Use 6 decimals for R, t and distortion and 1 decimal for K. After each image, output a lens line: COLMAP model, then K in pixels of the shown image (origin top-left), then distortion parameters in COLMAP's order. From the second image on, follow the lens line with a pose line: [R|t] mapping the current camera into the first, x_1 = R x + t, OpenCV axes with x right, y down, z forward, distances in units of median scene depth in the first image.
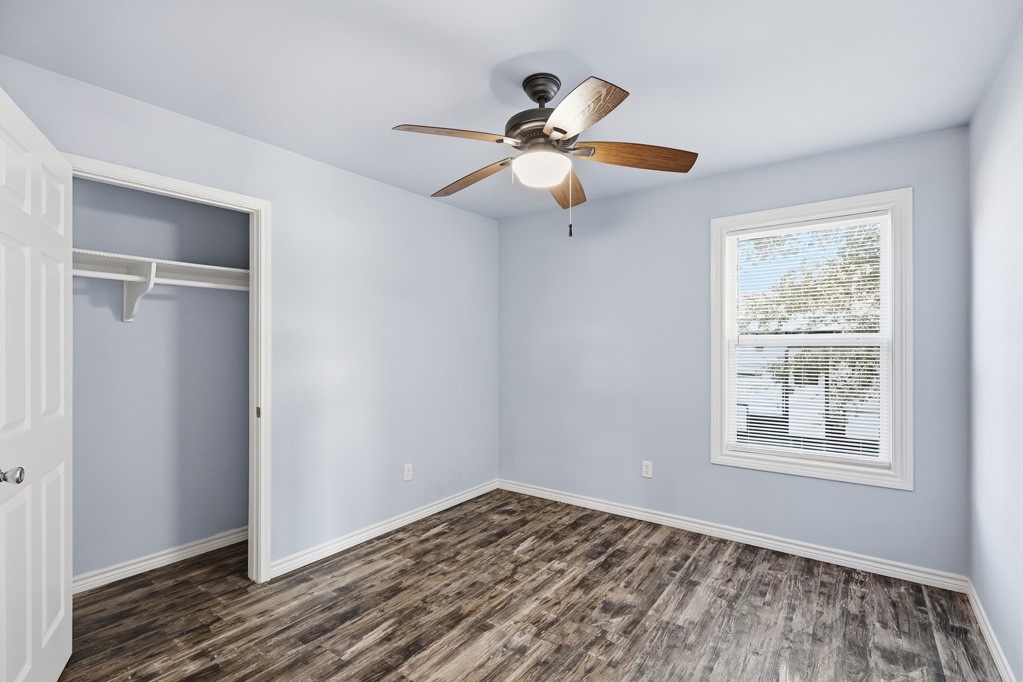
lens RADIAL K [[472.6, 0, 511.0], [0, 472.6, 340.4], [0, 0, 1]] dist [-0.000193, 0.000306]
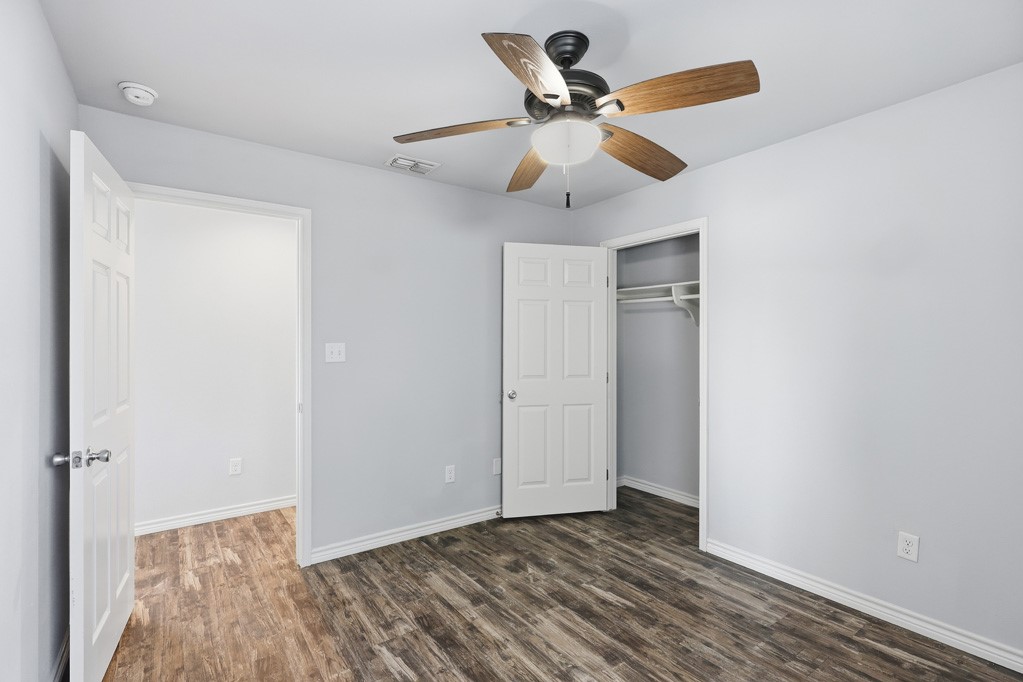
lens RADIAL K [[476.0, 0, 511.0], [0, 476.0, 341.0], [0, 0, 1]] dist [0.000492, 0.000195]
pose [[-0.305079, -0.000899, -0.952327, 0.779356], [0.010903, 0.999931, -0.004437, 0.002352], [0.952265, -0.011737, -0.305048, 0.987648]]
